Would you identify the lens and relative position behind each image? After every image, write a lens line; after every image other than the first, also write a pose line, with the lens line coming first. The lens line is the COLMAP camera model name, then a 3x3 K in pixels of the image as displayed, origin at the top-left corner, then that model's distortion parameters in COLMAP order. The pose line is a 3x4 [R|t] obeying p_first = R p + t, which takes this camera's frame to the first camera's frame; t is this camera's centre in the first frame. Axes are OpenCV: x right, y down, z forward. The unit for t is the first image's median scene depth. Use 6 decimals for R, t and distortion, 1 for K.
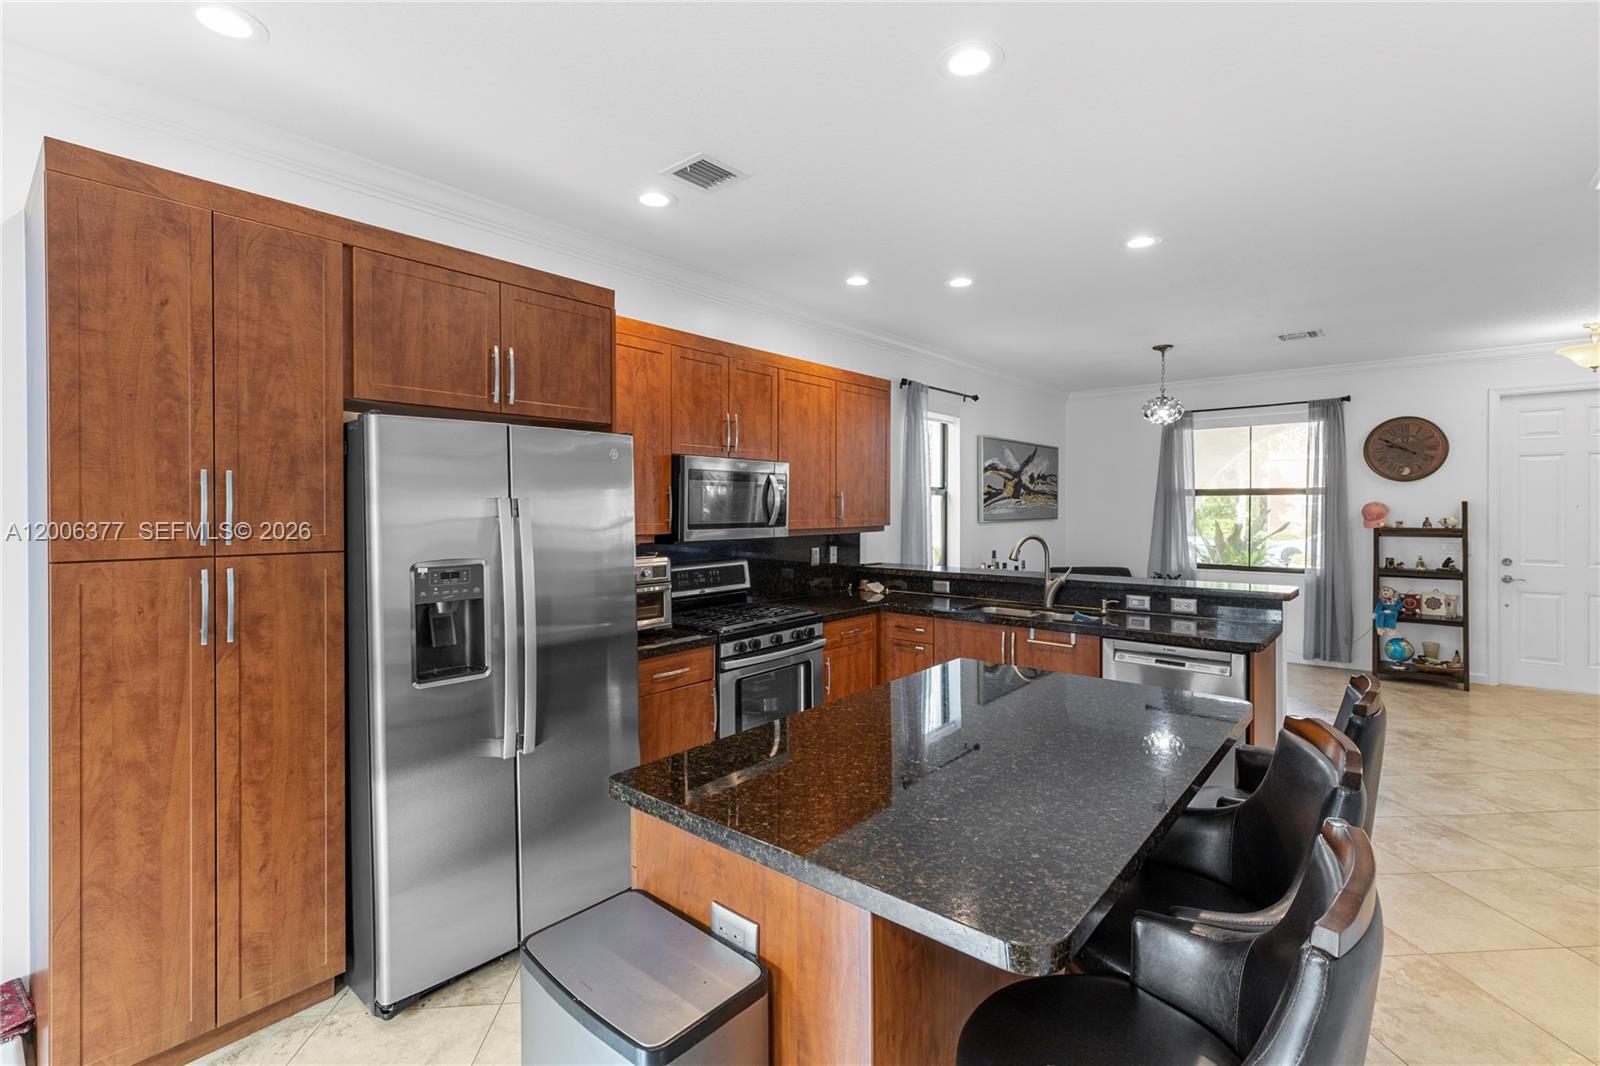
lens RADIAL K [[718.4, 0, 796.3], [0, 718.4, 504.9], [0, 0, 1]] dist [0.005700, -0.000705]
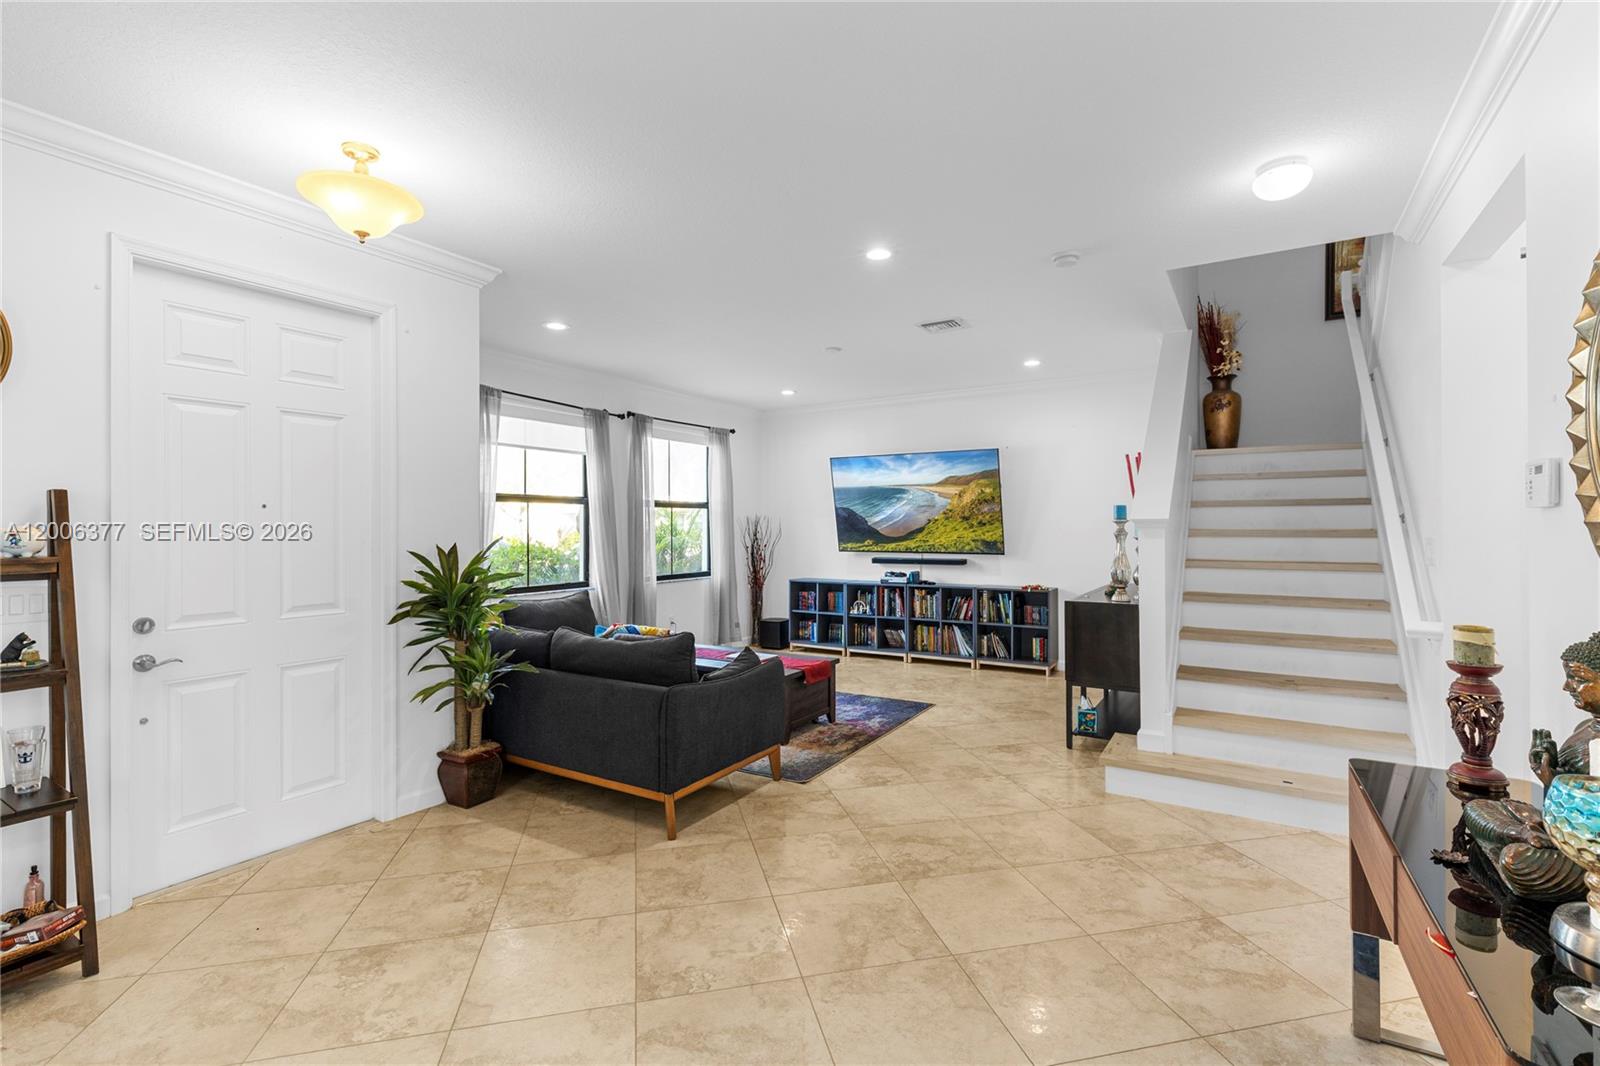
lens RADIAL K [[718.4, 0, 799.8], [0, 718.4, 526.0], [0, 0, 1]] dist [0.005700, -0.000705]
pose [[-0.147272, 0.002827, 0.989092, 0.576931], [0.001580, 0.999995, -0.002623, 0.021292], [-0.989095, 0.001176, -0.147276, 0.805099]]
